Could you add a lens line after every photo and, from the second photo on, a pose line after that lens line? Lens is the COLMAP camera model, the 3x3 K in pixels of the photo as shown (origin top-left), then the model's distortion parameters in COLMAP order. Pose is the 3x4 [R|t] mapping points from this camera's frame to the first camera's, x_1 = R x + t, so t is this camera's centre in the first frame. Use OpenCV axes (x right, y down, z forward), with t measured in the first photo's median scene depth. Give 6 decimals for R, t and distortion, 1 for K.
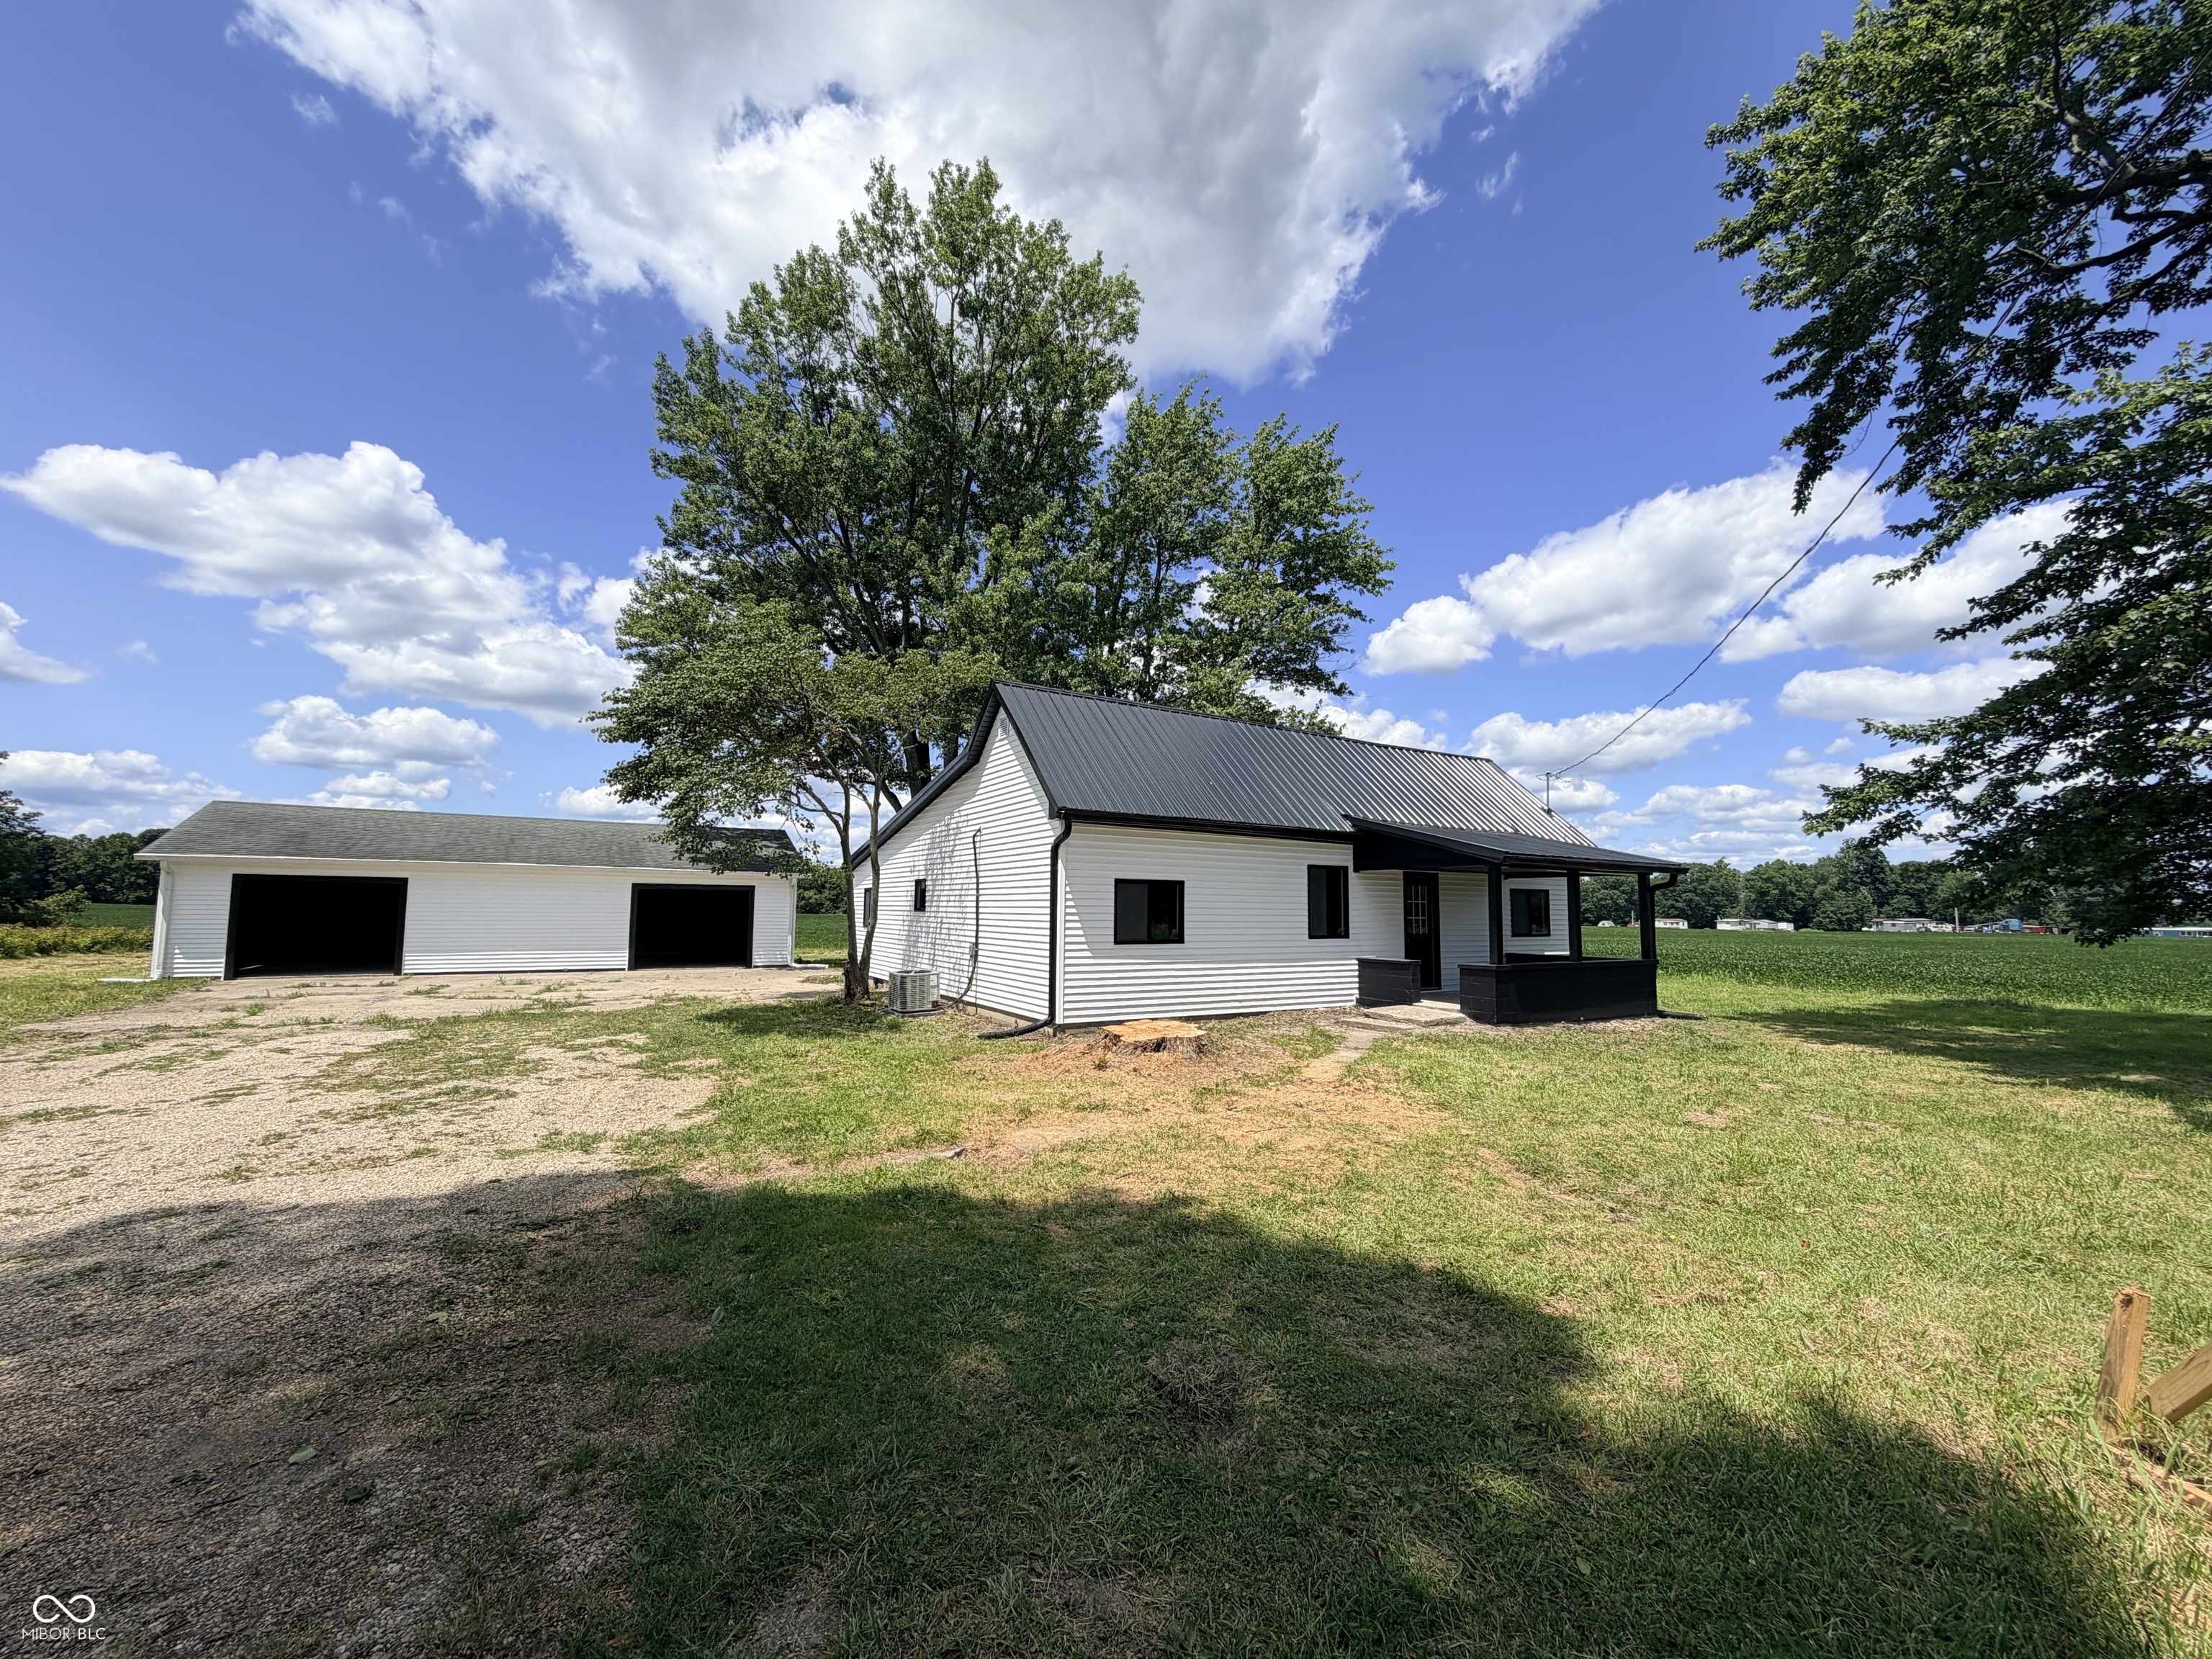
lens RADIAL K [[891.1, 0, 1106.0], [0, 891.1, 835.3], [0, 0, 1]] dist [0.020772, 0.000169]
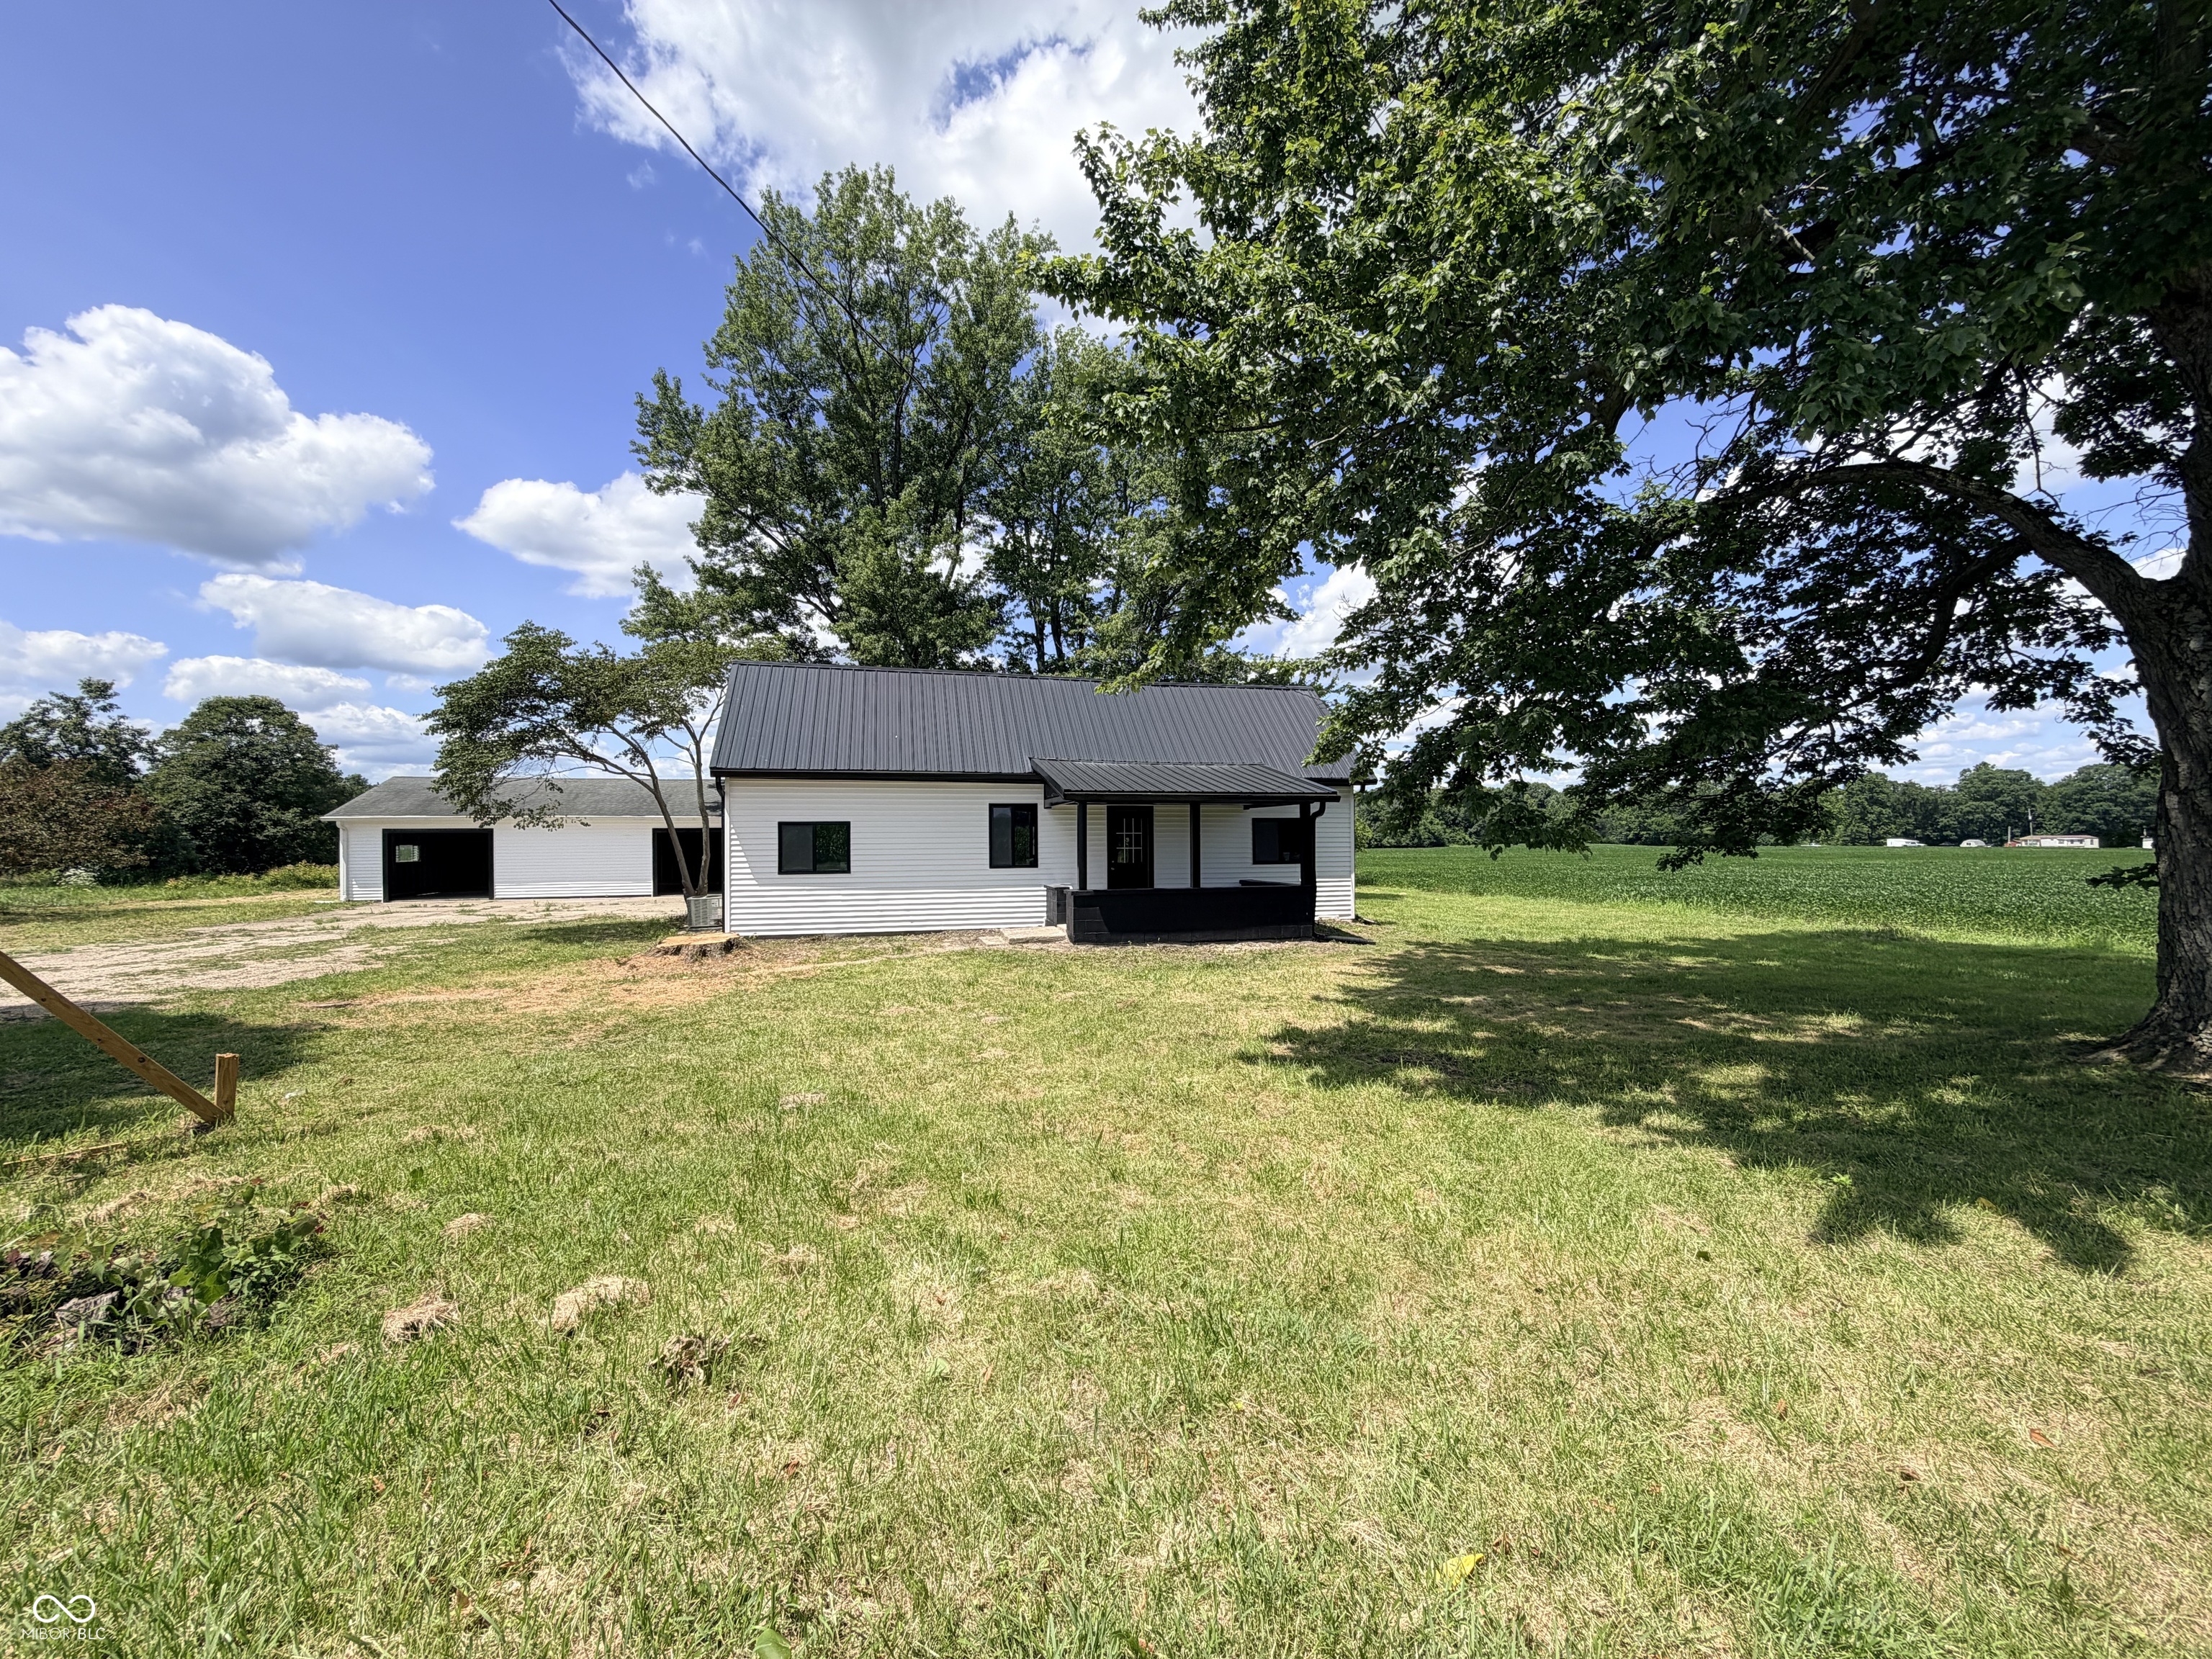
lens RADIAL K [[891.1, 0, 1109.2], [0, 891.1, 824.7], [0, 0, 1]] dist [0.020772, 0.000169]
pose [[0.955429, -0.023355, -0.294296, 0.551970], [0.042852, 0.997280, 0.059975, -0.000076], [0.292094, -0.069913, 0.953831, -0.016545]]
